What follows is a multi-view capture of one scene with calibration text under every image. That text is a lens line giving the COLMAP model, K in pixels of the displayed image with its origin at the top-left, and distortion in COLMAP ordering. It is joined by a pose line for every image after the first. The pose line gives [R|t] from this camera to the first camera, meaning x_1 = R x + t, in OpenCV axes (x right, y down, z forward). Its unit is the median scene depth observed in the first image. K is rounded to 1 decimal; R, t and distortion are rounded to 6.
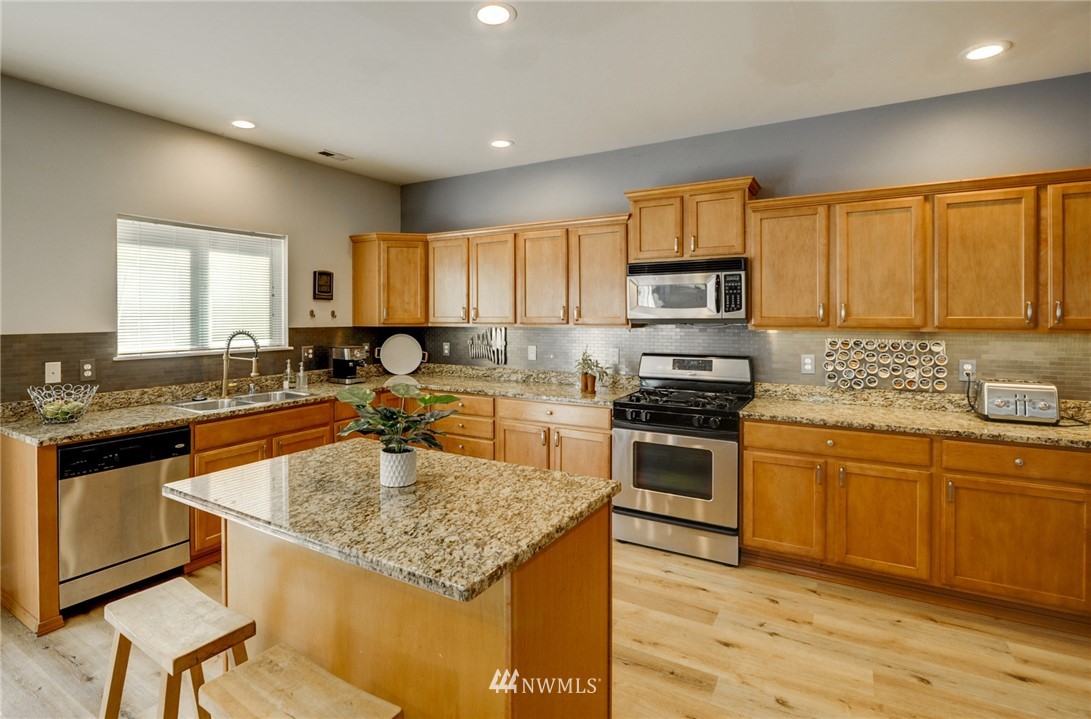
lens RADIAL K [[532.6, 0, 530.2], [0, 532.6, 314.5], [0, 0, 1]] dist [-0.006075, 0.000791]
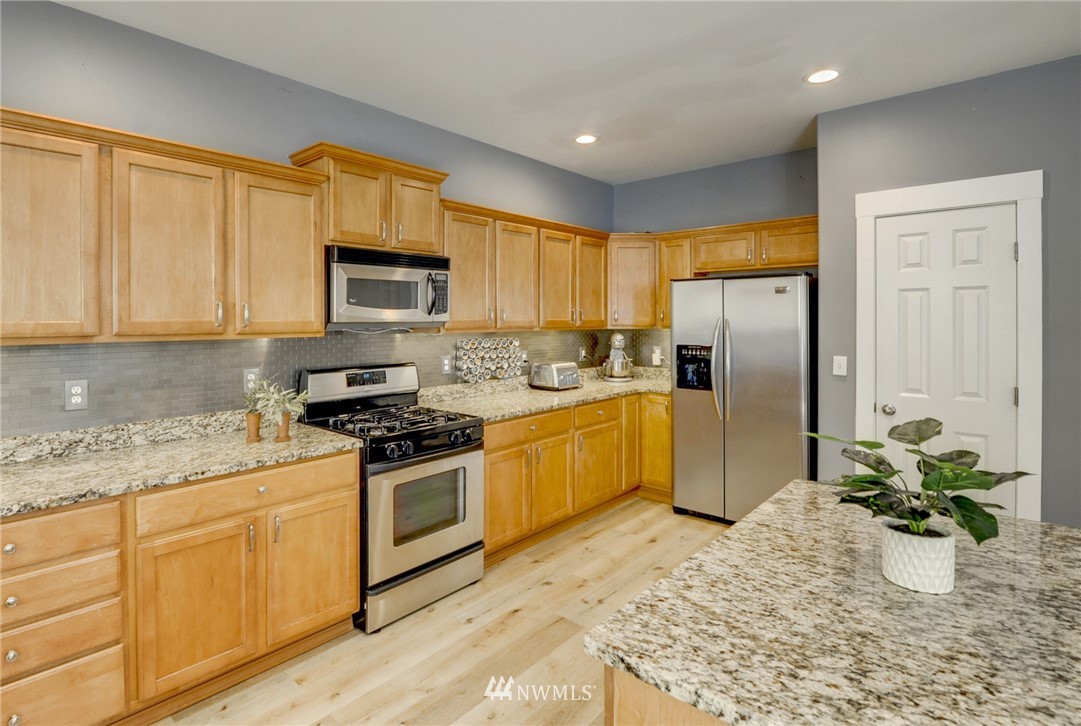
lens RADIAL K [[527.7, 0, 504.9], [0, 527.7, 320.0], [0, 0, 1]] dist [-0.006075, 0.000791]
pose [[0.249773, 0.002233, 0.968302, -0.491716], [0.002187, 0.999993, -0.002870, 0.007499], [-0.968302, 0.002834, 0.249767, 0.671351]]
